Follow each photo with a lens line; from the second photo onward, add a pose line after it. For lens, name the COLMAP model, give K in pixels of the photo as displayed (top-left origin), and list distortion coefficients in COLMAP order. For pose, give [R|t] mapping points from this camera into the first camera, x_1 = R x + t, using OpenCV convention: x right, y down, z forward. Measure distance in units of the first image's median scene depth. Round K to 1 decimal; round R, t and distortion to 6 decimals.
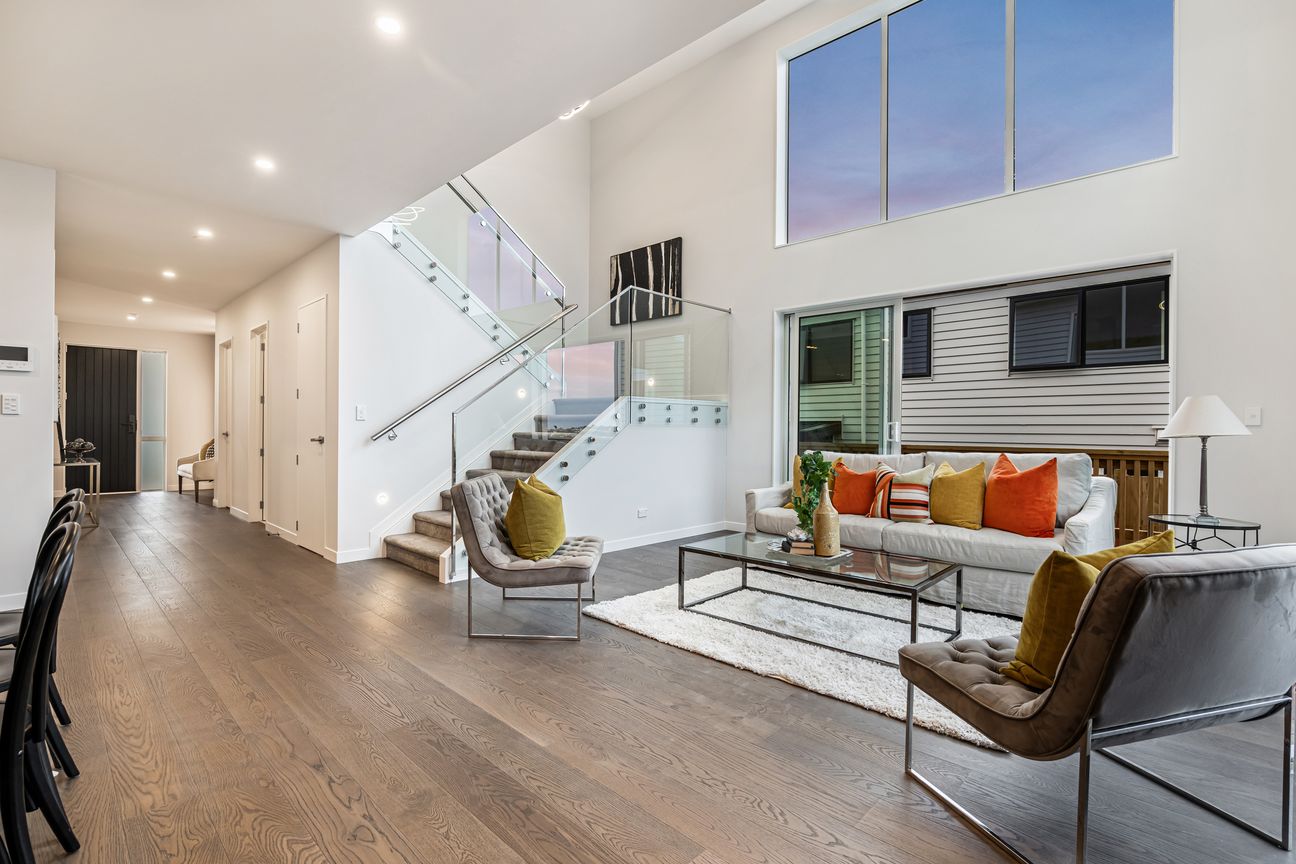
lens RADIAL K [[601.5, 0, 648.0], [0, 601.5, 432.0], [0, 0, 1]] dist [-0.012305, 0.000262]
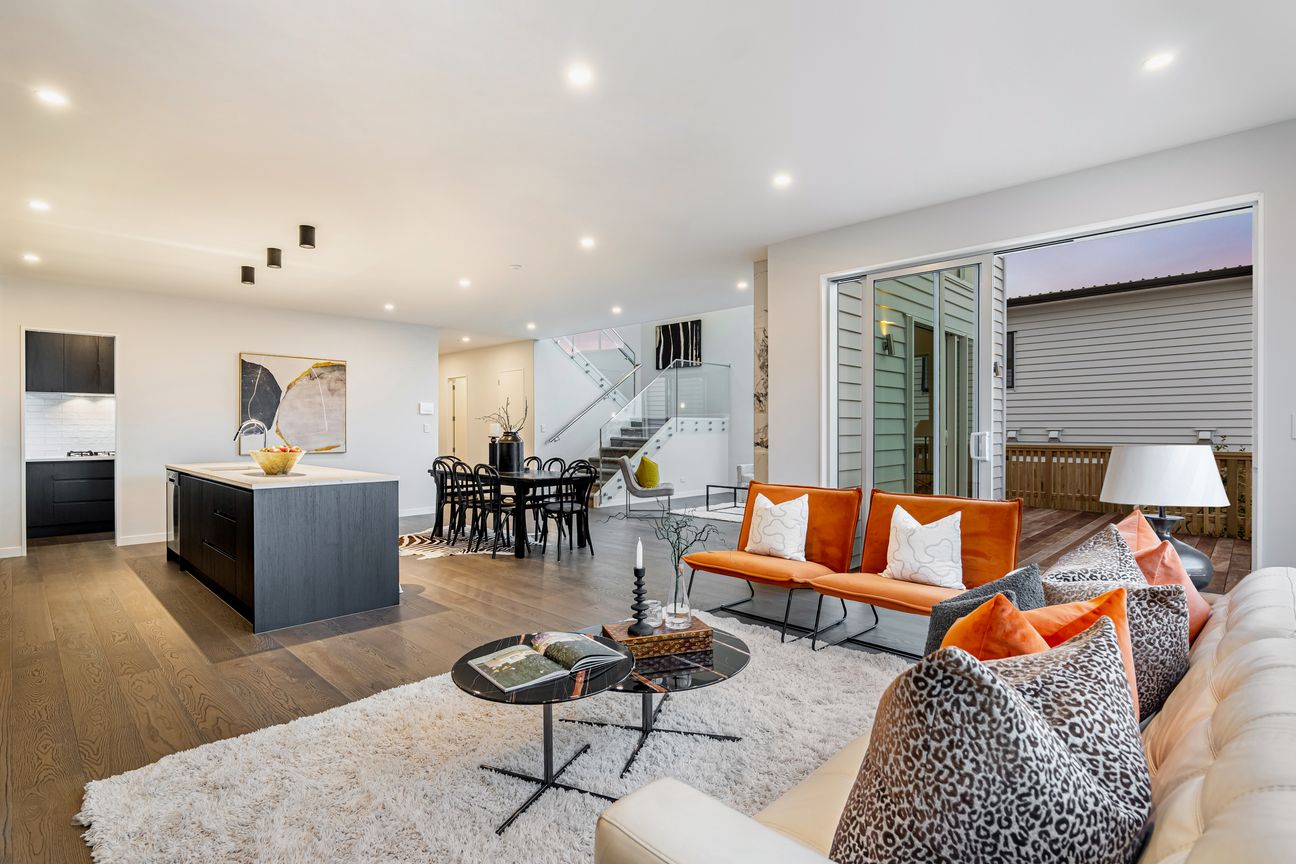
lens RADIAL K [[634.0, 0, 648.0], [0, 634.0, 432.0], [0, 0, 1]] dist [-0.000887, -0.000024]
pose [[0.999938, -0.008884, -0.006703, -0.100427], [0.008883, 0.999961, -0.000076, -0.013981], [0.006704, 0.000017, 0.999978, -0.936326]]
